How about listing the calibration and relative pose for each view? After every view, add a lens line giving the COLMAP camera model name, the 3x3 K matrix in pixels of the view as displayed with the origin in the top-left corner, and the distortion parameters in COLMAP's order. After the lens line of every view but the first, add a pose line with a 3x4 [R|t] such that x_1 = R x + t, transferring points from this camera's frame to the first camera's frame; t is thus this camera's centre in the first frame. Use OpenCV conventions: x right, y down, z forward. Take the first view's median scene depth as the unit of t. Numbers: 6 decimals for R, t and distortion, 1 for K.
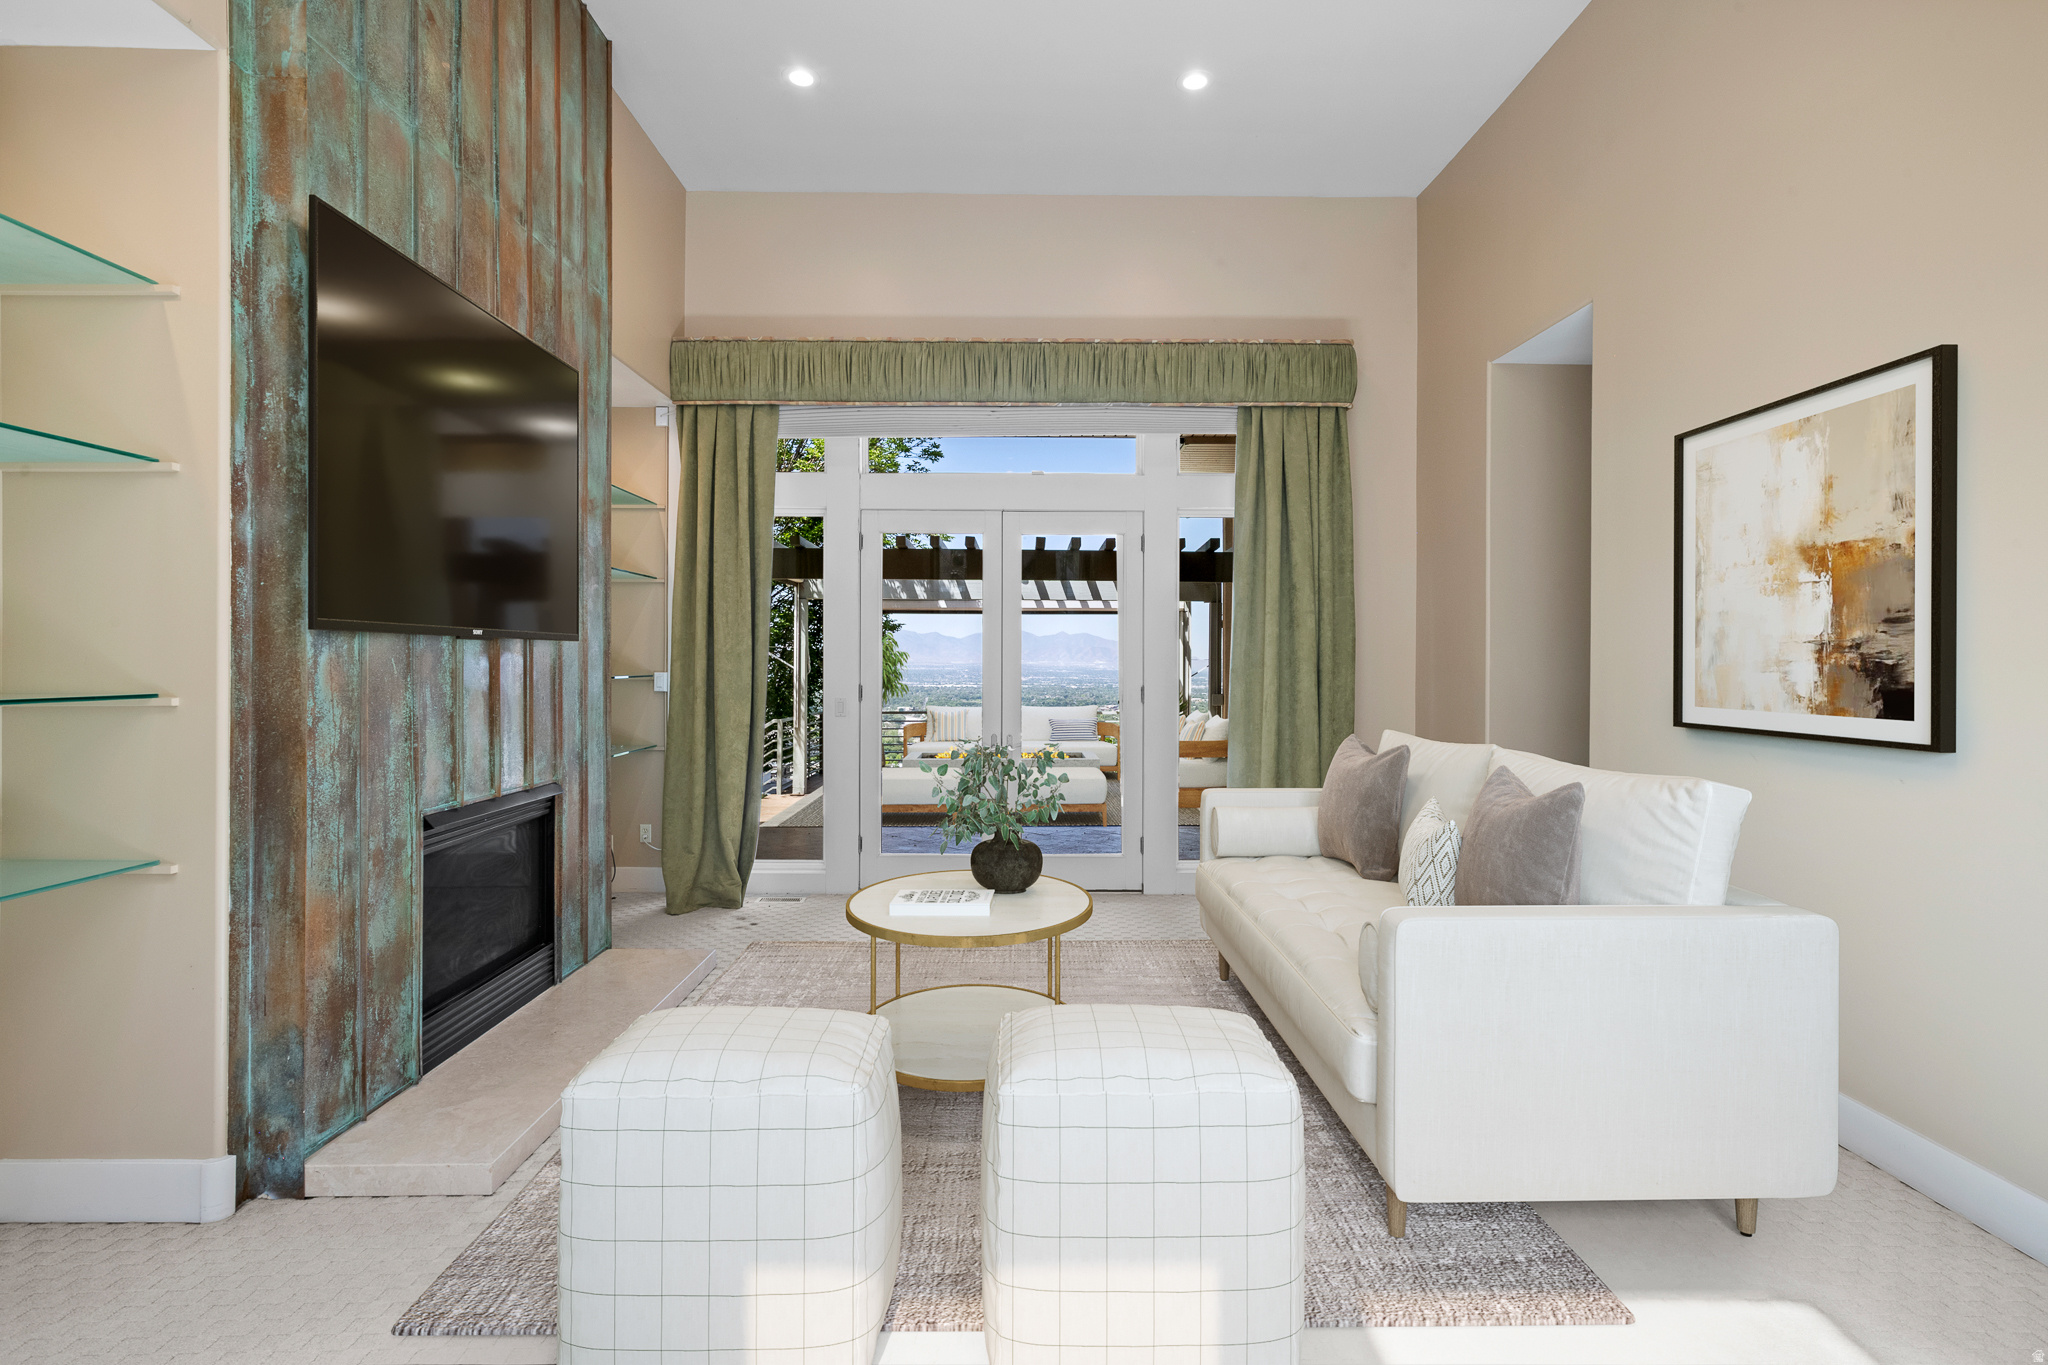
lens RADIAL K [[987.0, 0, 1024.8], [0, 987.0, 670.4], [0, 0, 1]] dist [-0.002856, 0.000846]
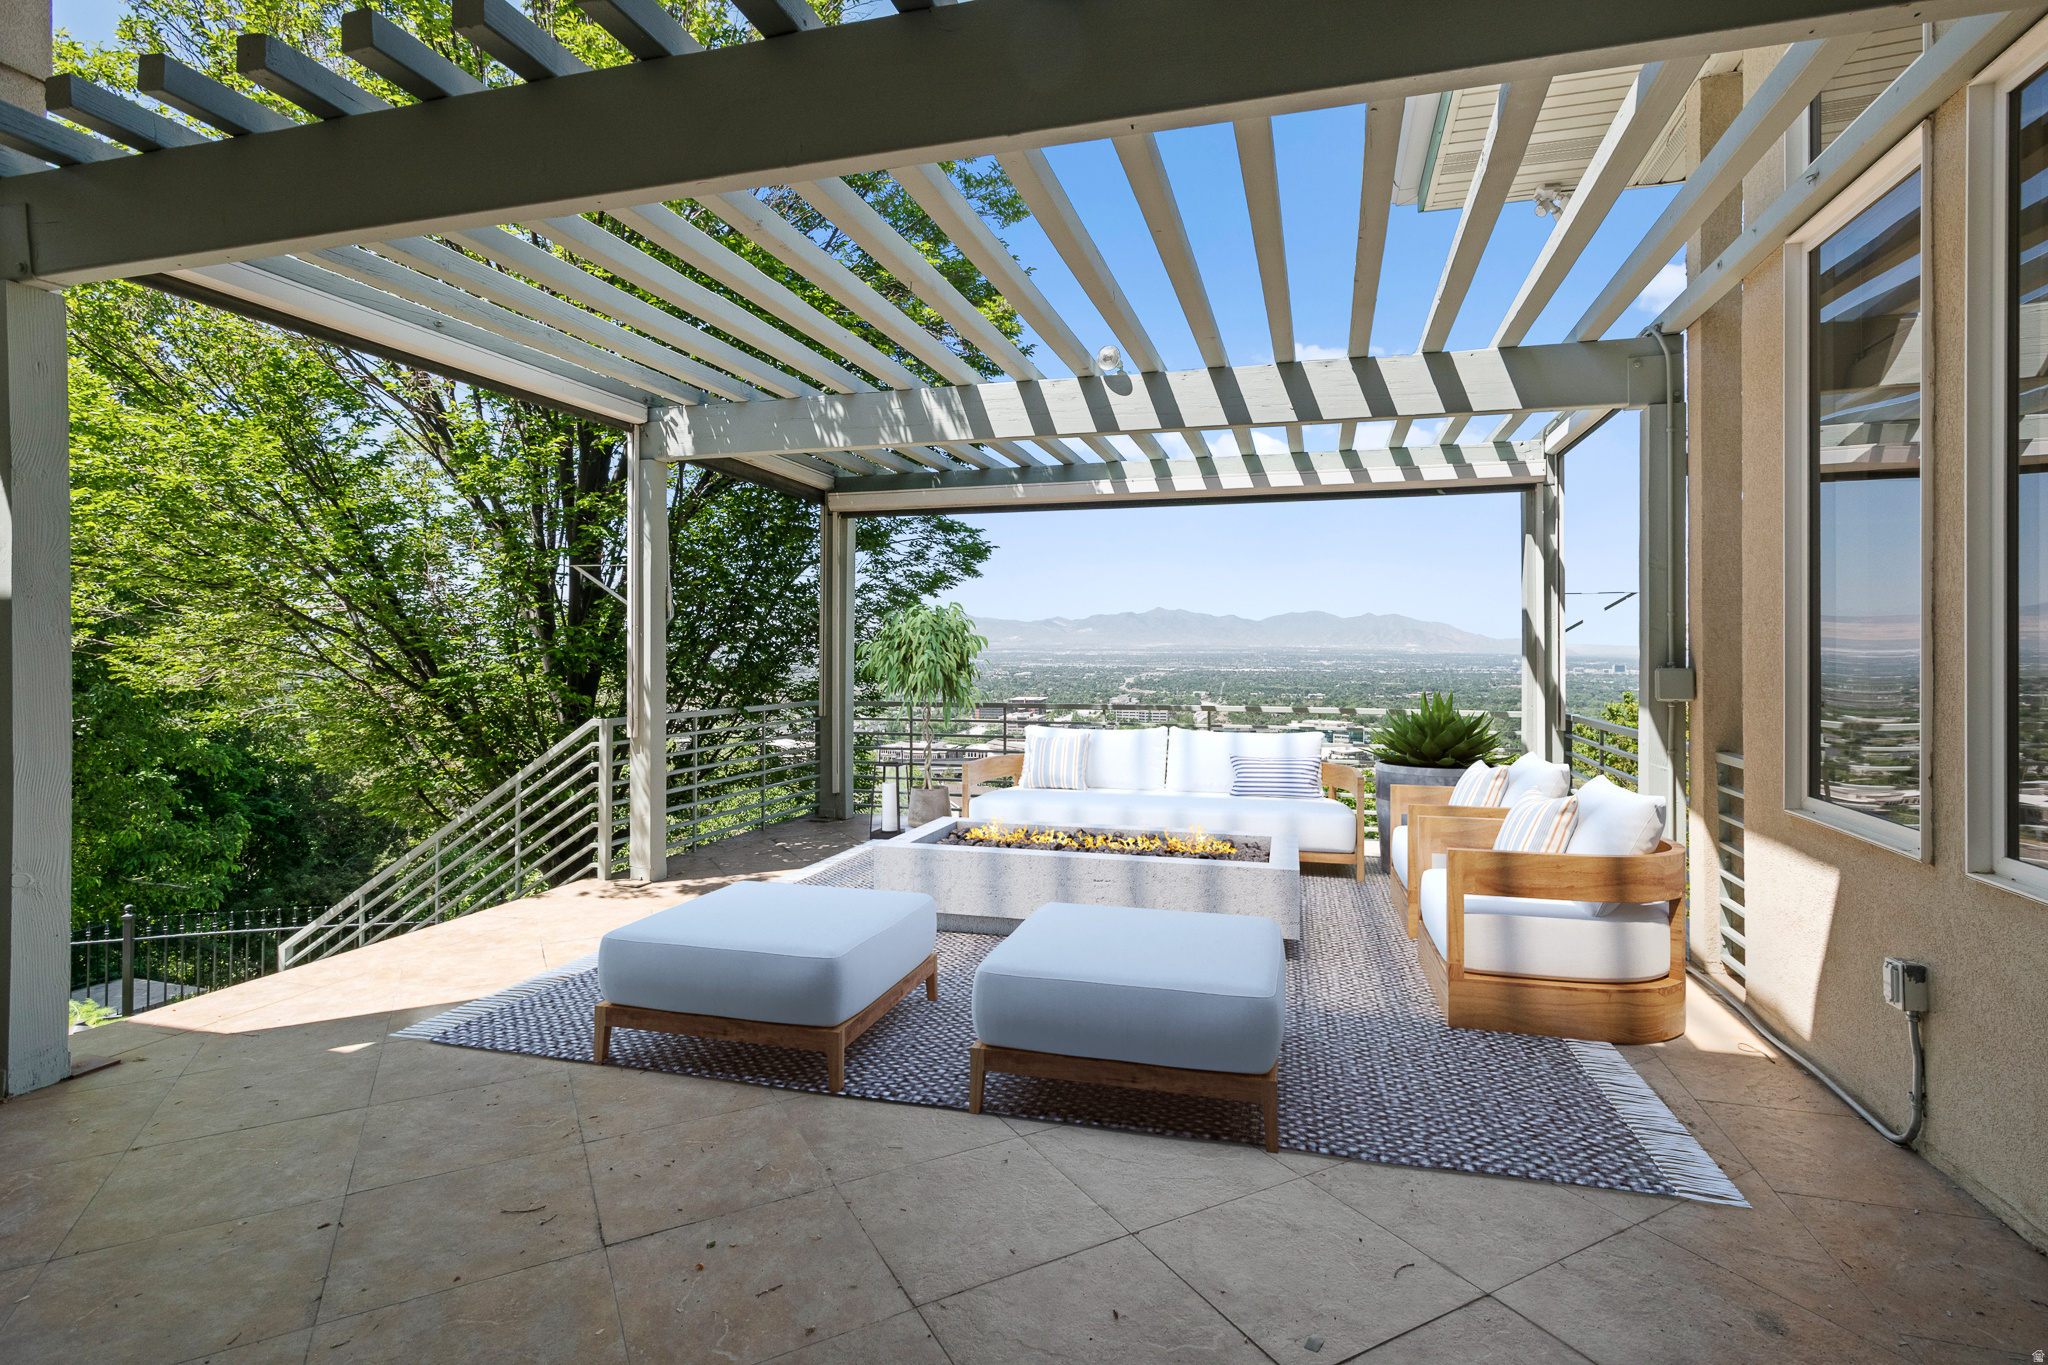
lens RADIAL K [[987.0, 0, 1023.9], [0, 987.0, 666.5], [0, 0, 1]] dist [-0.002856, 0.000846]
pose [[0.955384, 0.006214, -0.295301, 0.083918], [-0.002535, 0.999914, 0.012838, 0.016448], [0.295355, -0.011517, 0.955318, 0.607309]]
